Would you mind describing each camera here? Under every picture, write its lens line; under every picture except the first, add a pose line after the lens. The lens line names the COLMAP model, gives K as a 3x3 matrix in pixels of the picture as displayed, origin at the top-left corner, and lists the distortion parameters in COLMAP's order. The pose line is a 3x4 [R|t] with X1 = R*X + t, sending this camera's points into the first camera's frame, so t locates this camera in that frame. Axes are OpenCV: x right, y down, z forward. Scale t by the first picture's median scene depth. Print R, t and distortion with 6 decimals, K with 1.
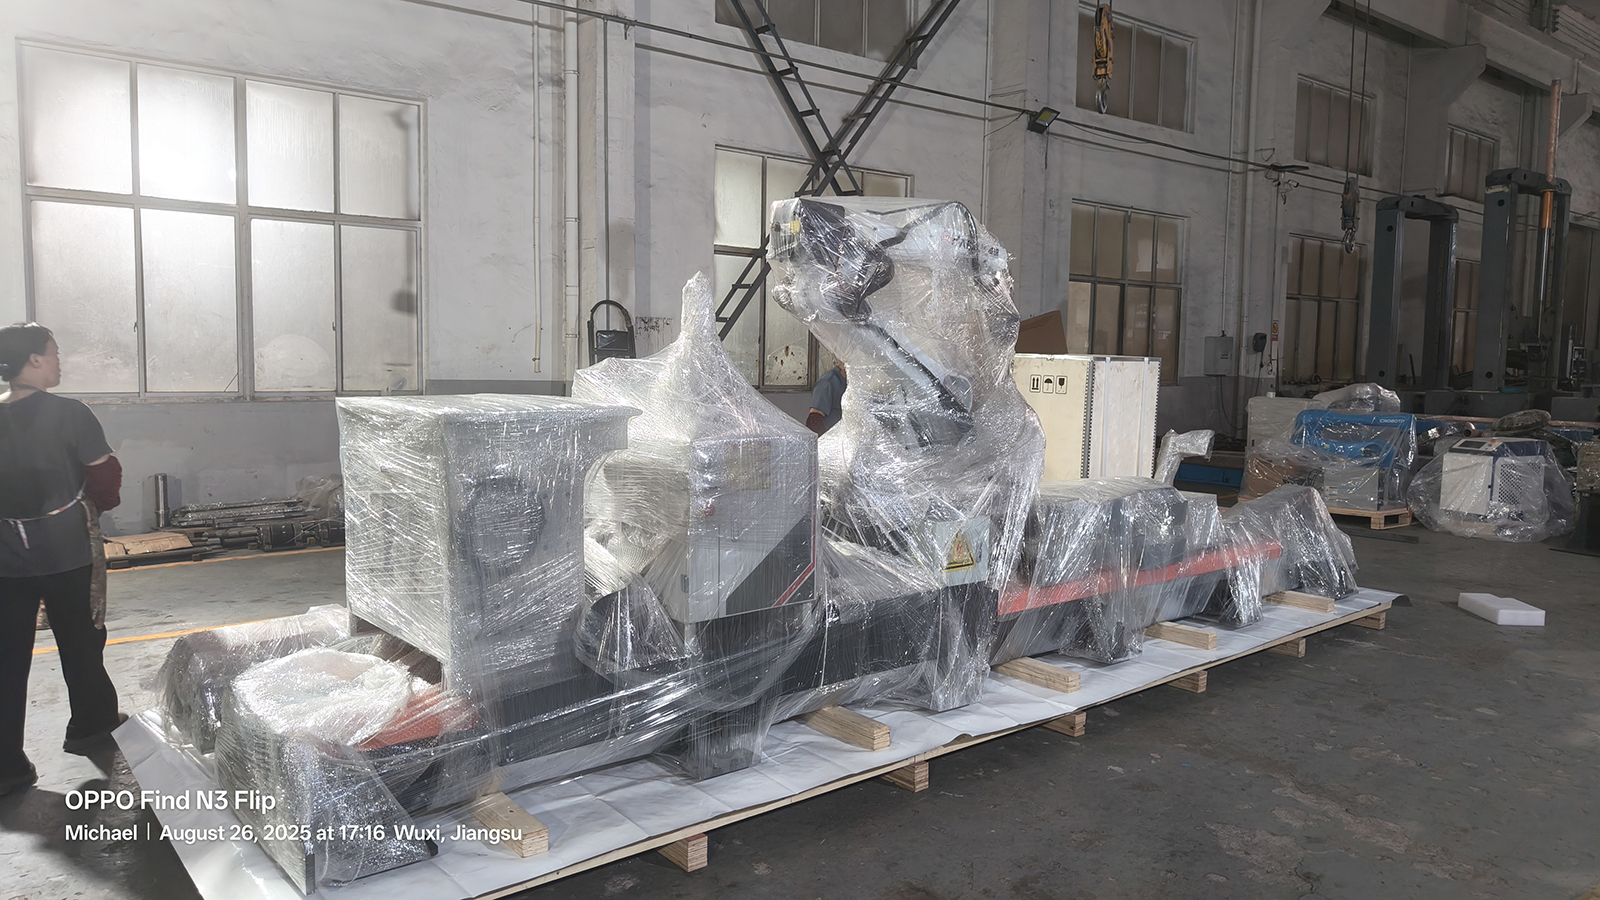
lens RADIAL K [[1131.5, 0, 797.3], [0, 1131.5, 437.0], [0, 0, 1]] dist [0.019557, 0.000486]
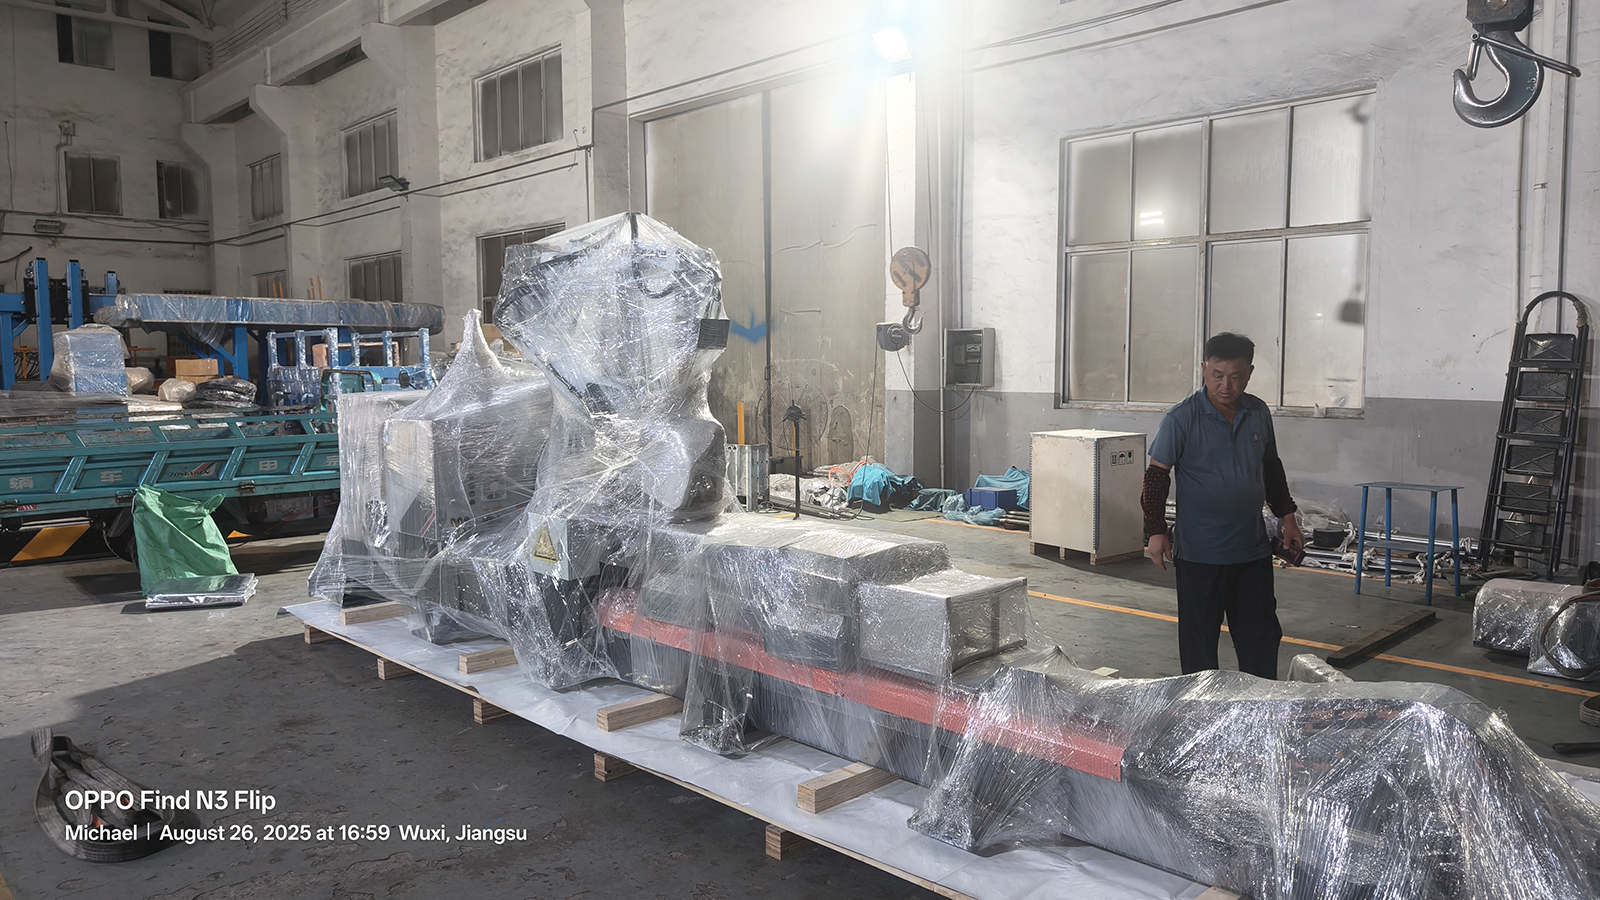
lens RADIAL K [[1131.5, 0, 797.3], [0, 1131.5, 437.0], [0, 0, 1]] dist [0.019557, 0.000486]
pose [[0.064463, 0.060260, -0.996099, 0.531541], [-0.063086, 0.996425, 0.056197, -0.039935], [0.995924, 0.059218, 0.068034, 0.479246]]
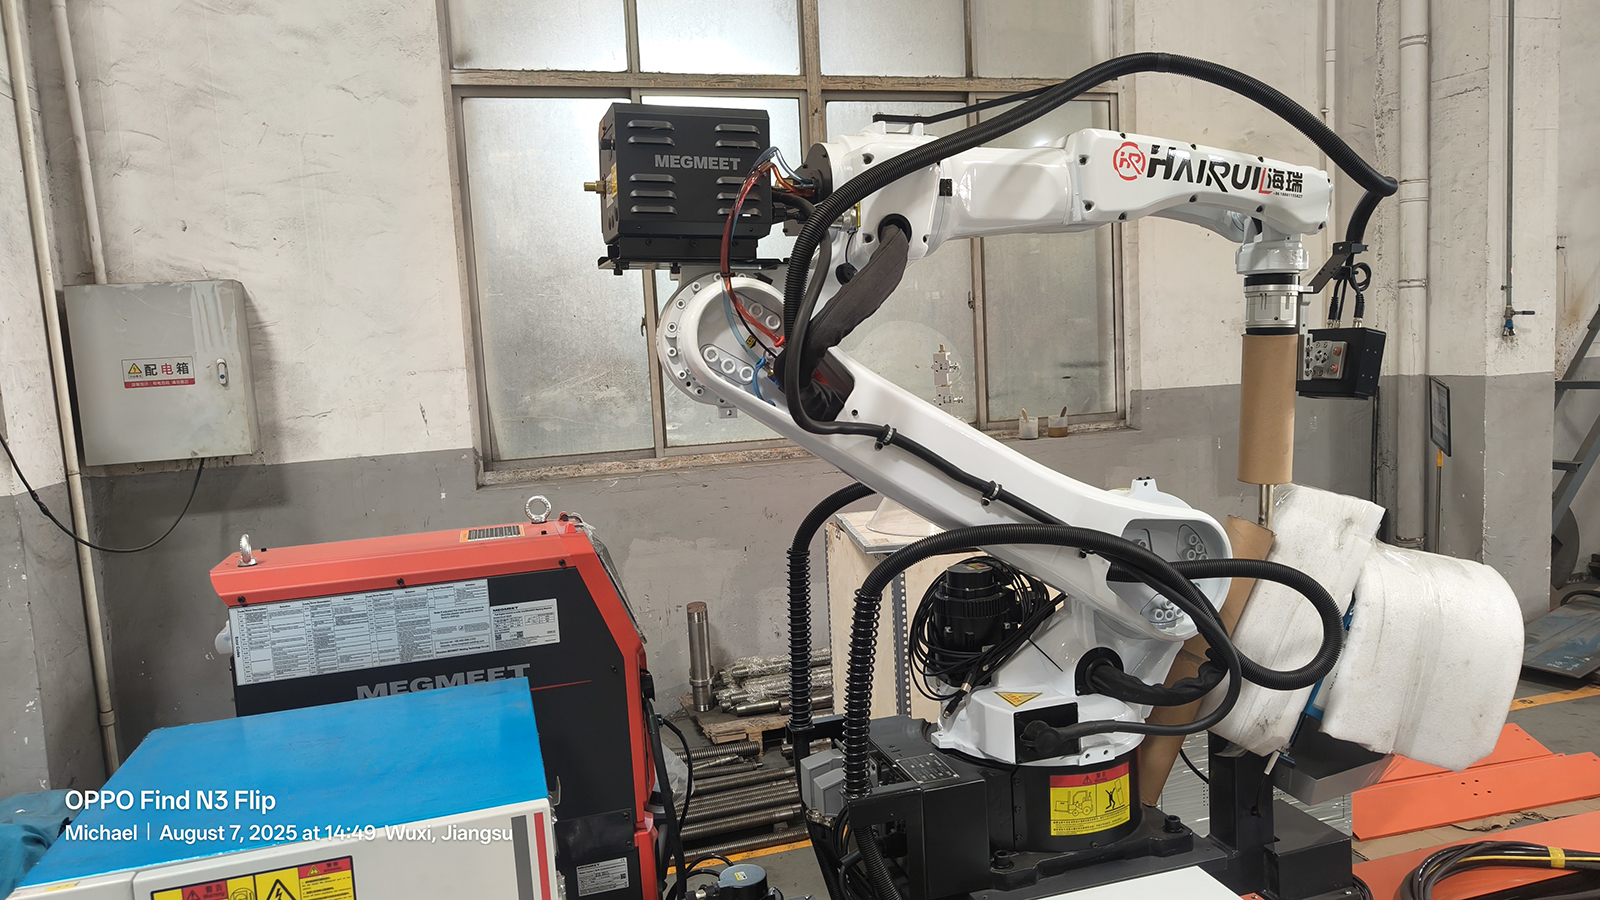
lens RADIAL K [[1161.7, 0, 797.3], [0, 1161.7, 472.0], [0, 0, 1]] dist [0.013759, 0.000001]
pose [[0.928716, -0.017494, -0.370379, -0.266008], [0.039616, 0.997850, 0.052206, -0.045897], [0.368669, -0.063157, 0.927413, 0.439223]]
